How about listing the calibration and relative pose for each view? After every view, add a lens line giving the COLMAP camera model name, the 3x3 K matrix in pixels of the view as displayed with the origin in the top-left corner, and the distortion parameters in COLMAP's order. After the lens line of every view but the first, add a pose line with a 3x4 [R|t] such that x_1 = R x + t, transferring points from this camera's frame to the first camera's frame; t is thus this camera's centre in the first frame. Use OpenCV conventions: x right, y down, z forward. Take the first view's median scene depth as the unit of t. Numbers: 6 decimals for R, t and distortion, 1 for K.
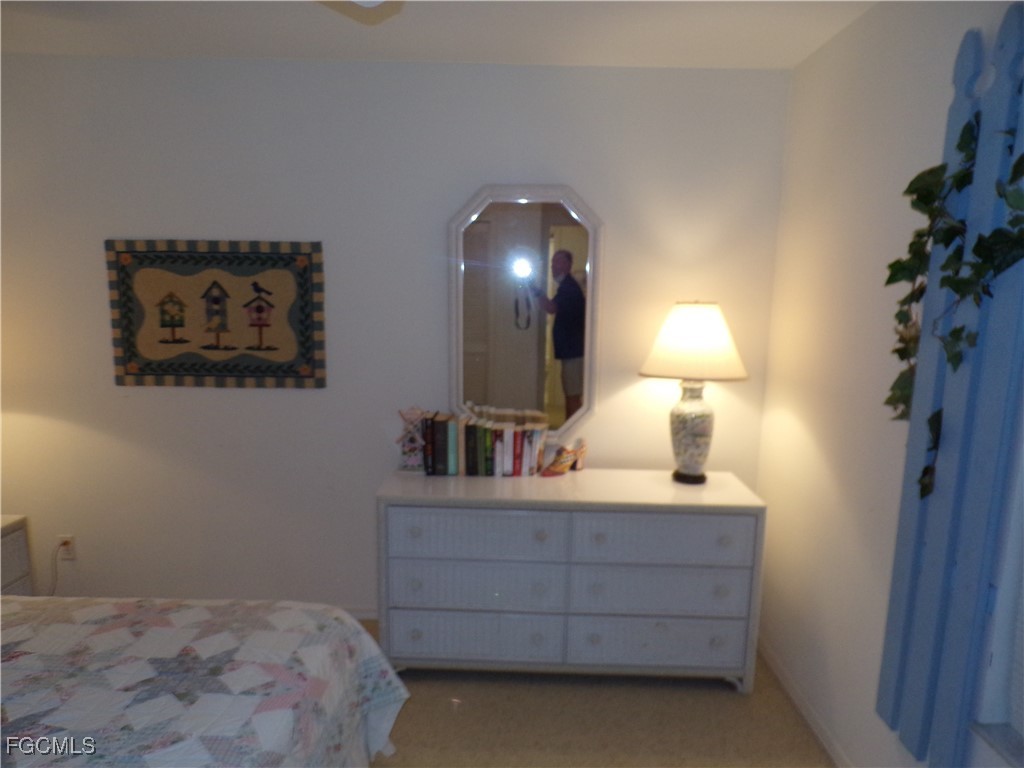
lens RADIAL K [[695.7, 0, 511.2], [0, 695.7, 392.6], [0, 0, 1]] dist [-0.019106, 0.036992]
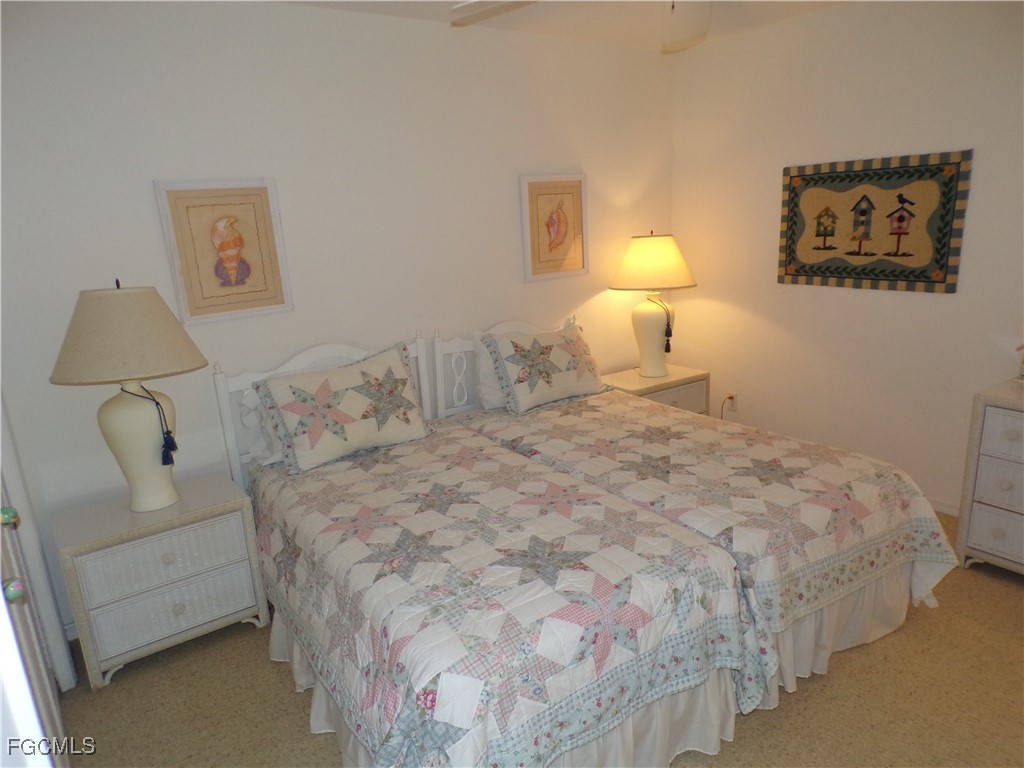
lens RADIAL K [[695.7, 0, 511.2], [0, 695.7, 392.6], [0, 0, 1]] dist [-0.019106, 0.036992]
pose [[0.589920, 0.163549, -0.790725, 0.198090], [-0.077491, 0.986220, 0.146172, 0.041269], [0.803735, -0.024955, 0.594464, -0.177148]]
